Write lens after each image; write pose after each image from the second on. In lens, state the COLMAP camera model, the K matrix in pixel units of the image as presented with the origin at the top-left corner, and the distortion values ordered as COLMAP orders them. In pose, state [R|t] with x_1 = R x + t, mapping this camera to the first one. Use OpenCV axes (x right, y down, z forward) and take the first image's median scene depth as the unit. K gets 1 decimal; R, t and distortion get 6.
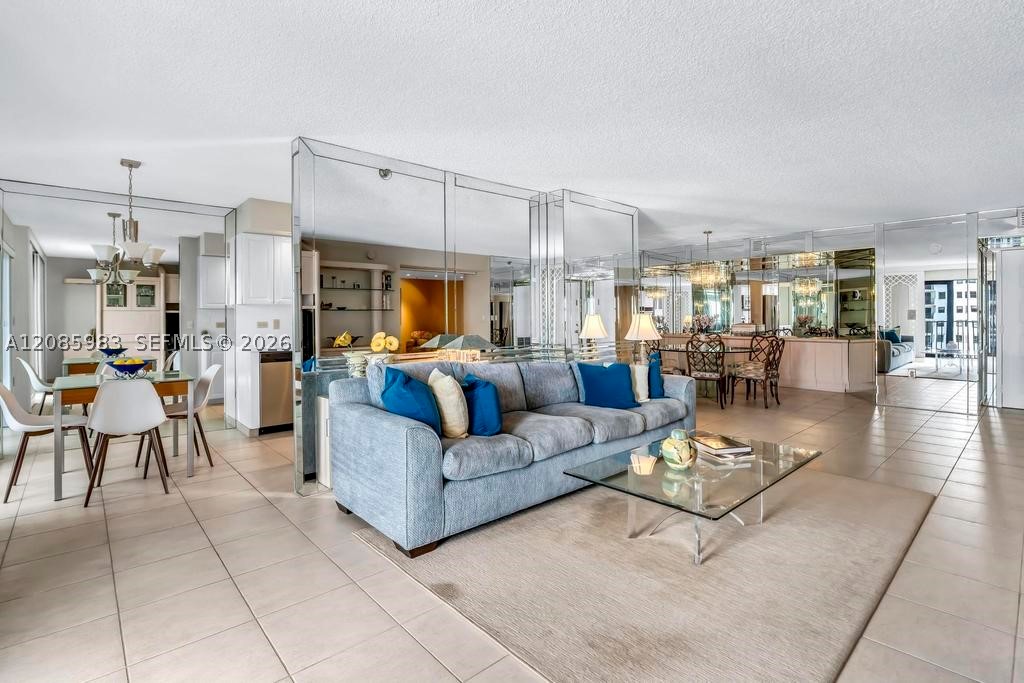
lens RADIAL K [[481.3, 0, 528.7], [0, 481.3, 313.0], [0, 0, 1]] dist [-0.000335, -0.000072]
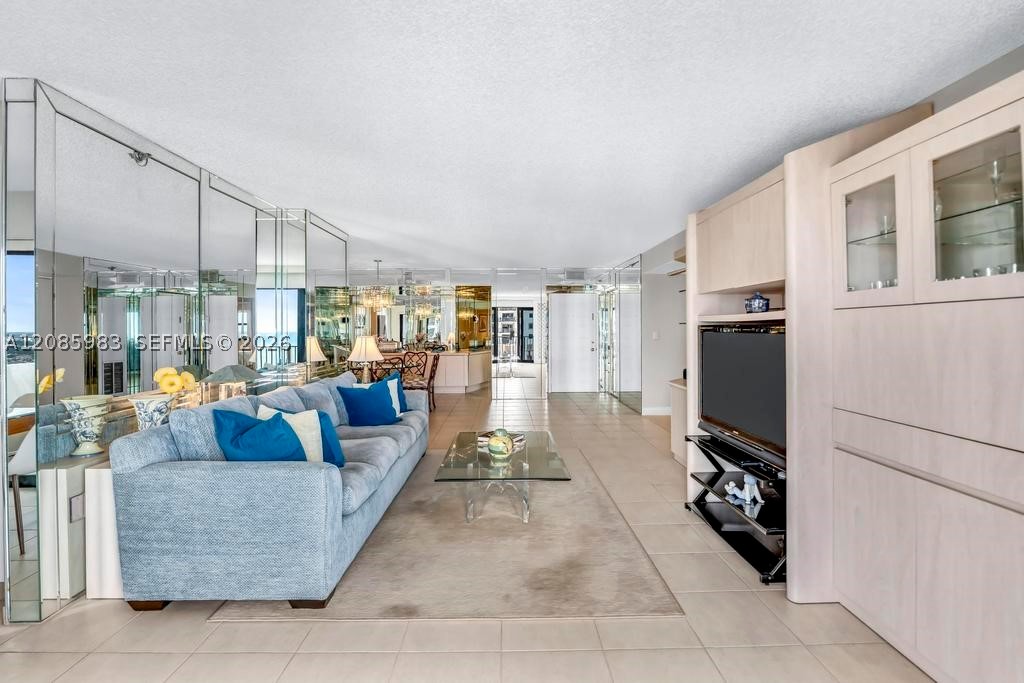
lens RADIAL K [[476.2, 0, 506.8], [0, 476.2, 324.3], [0, 0, 1]] dist [-0.013542, -0.000221]
pose [[0.677441, 0.008758, 0.735525, -0.593629], [-0.002958, 0.999953, -0.009182, -0.028620], [-0.735571, 0.004044, 0.677435, 0.099524]]
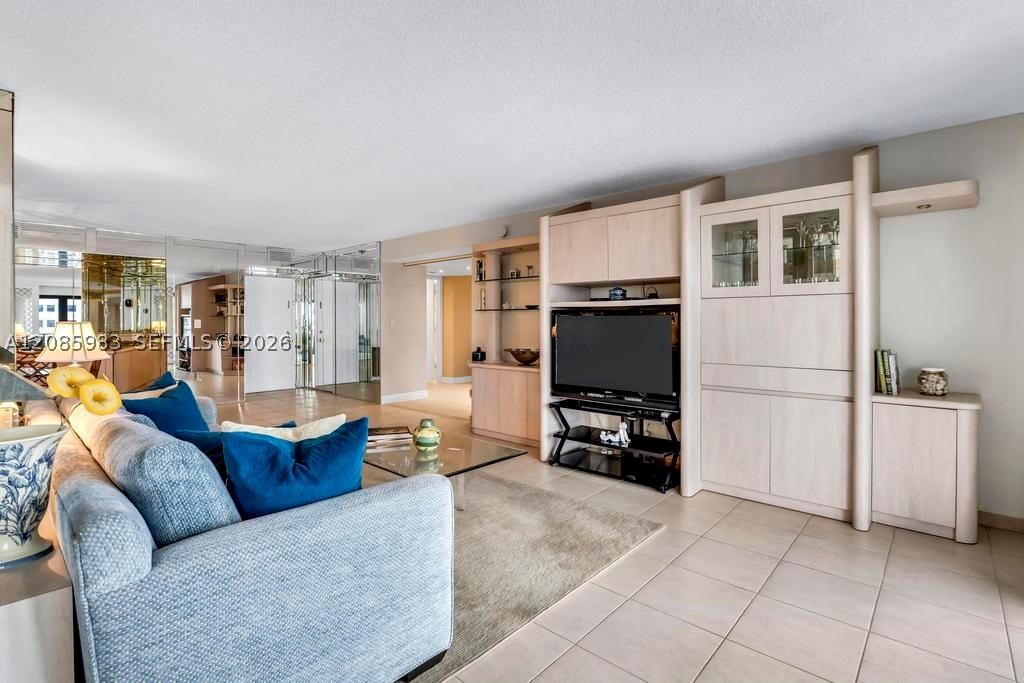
lens RADIAL K [[486.3, 0, 513.2], [0, 486.3, 319.6], [0, 0, 1]] dist [-0.012516, -0.000002]
pose [[-0.085854, 0.011715, 0.996239, -0.845011], [-0.008019, 0.999890, -0.012449, 0.012166], [-0.996275, -0.009057, -0.085751, 0.837047]]
